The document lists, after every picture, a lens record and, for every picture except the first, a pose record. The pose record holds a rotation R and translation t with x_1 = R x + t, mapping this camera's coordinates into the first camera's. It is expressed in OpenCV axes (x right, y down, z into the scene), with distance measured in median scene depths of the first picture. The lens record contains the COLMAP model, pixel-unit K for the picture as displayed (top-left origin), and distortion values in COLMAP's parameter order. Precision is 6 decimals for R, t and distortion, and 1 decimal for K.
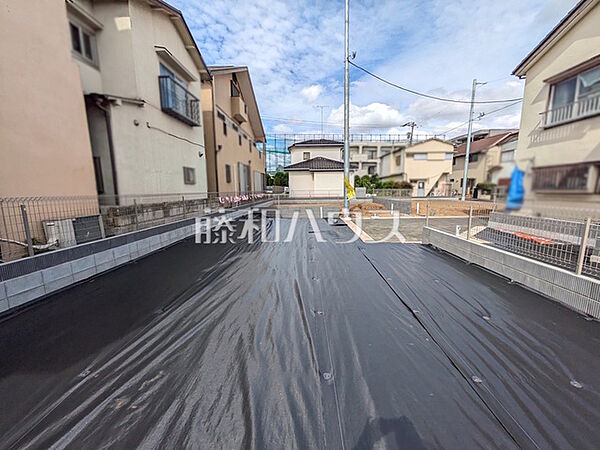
lens RADIAL K [[238.4, 0, 300.0], [0, 238.4, 225.0], [0, 0, 1]] dist [0.007632, 0.000197]
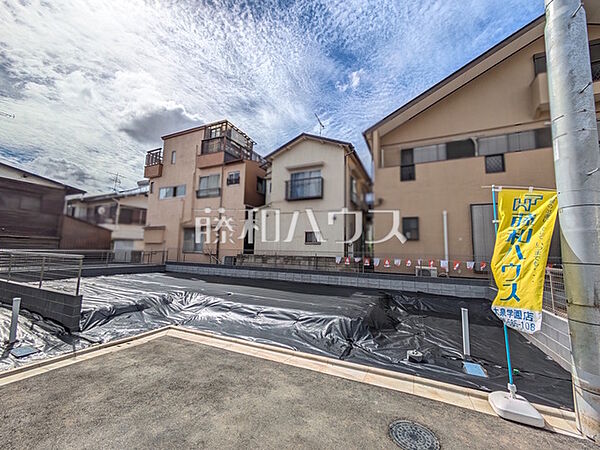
lens RADIAL K [[238.4, 0, 300.0], [0, 238.4, 225.0], [0, 0, 1]] dist [0.007632, 0.000197]
pose [[-0.395607, -0.096563, -0.913329, 0.231506], [-0.159823, 0.986522, -0.035074, -0.070047], [0.904407, 0.132096, -0.405708, 0.460822]]
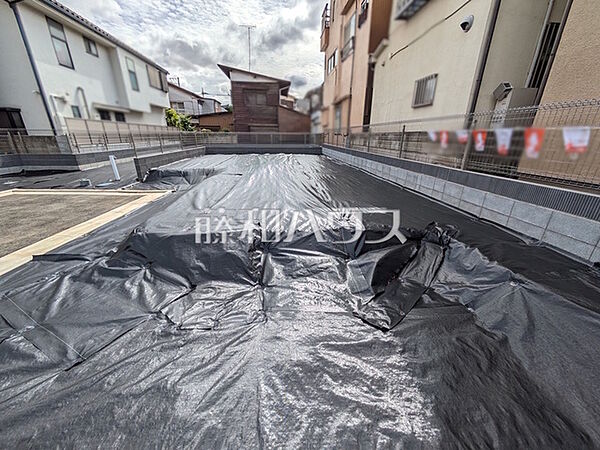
lens RADIAL K [[238.4, 0, 300.0], [0, 238.4, 225.0], [0, 0, 1]] dist [0.007632, 0.000197]
pose [[-0.992860, 0.045697, -0.110182, -0.019523], [-0.014409, 0.870998, 0.491075, -0.066250], [0.118409, 0.489157, -0.864121, 0.533103]]
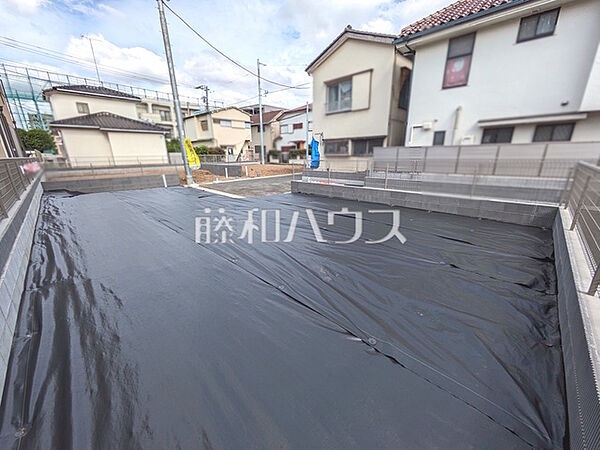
lens RADIAL K [[238.4, 0, 300.0], [0, 238.4, 225.0], [0, 0, 1]] dist [0.007632, 0.000197]
pose [[0.684788, -0.210393, 0.697711, -0.111167], [0.115532, 0.976652, 0.181114, 0.003224], [-0.719526, -0.043417, 0.693107, -0.002456]]
